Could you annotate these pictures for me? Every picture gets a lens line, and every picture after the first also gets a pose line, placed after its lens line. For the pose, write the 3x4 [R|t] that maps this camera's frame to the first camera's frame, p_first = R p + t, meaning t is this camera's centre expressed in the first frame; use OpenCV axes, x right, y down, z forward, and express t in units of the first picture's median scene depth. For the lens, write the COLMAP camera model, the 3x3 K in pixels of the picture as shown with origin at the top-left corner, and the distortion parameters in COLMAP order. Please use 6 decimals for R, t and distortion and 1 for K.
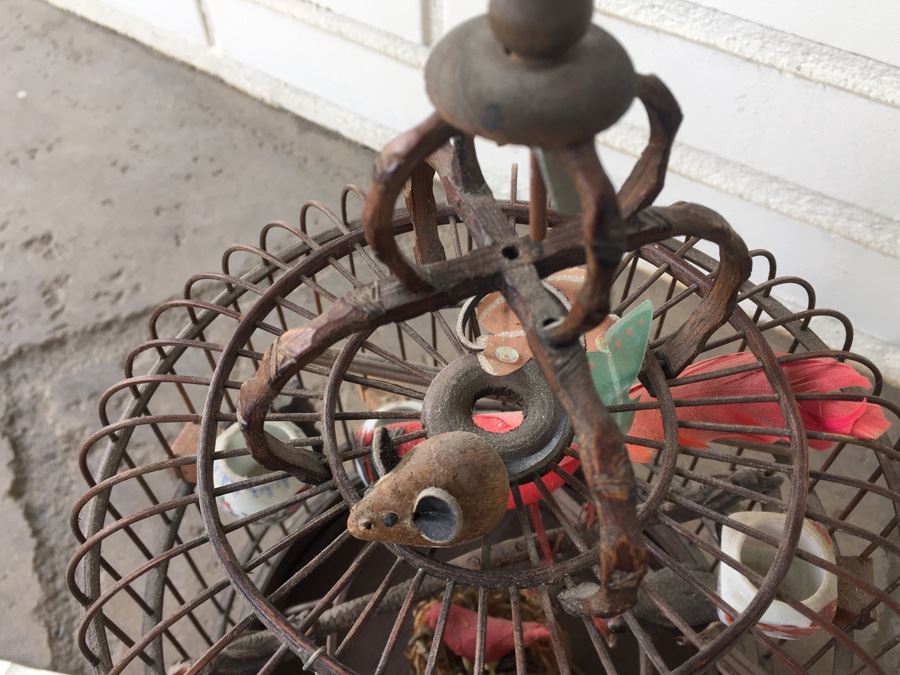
lens RADIAL K [[825.7, 0, 451.2], [0, 825.7, 313.2], [0, 0, 1]] dist [0.087629, -0.165334]
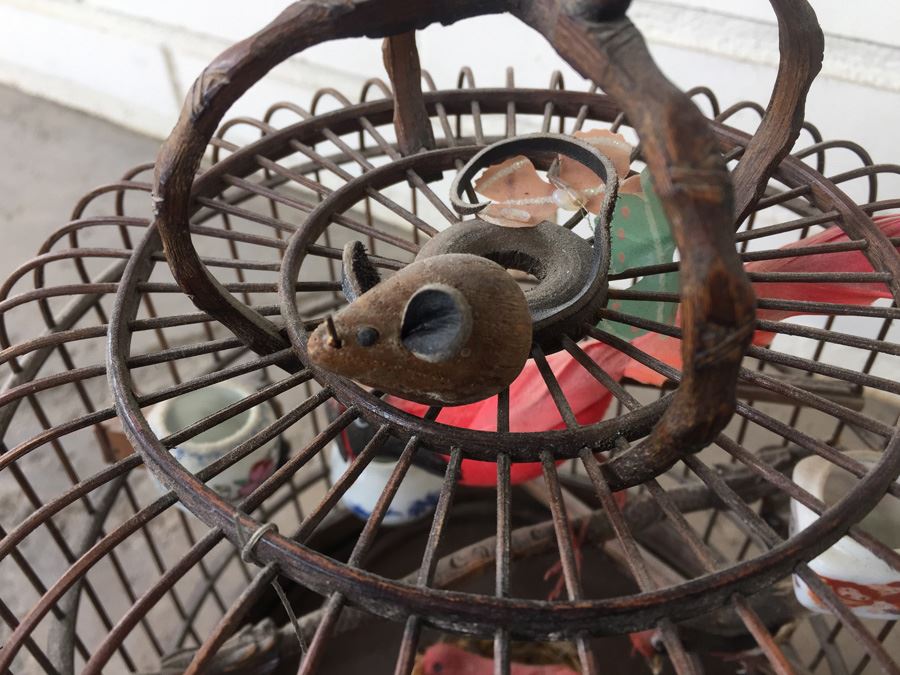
lens RADIAL K [[816.7, 0, 450.0], [0, 816.7, 337.5], [0, 0, 1]] dist [0.086622, -0.182677]
pose [[0.999300, -0.030595, 0.021536, -0.018667], [0.033743, 0.985639, -0.165461, 0.353896], [-0.016165, 0.166072, 0.985981, 0.304644]]
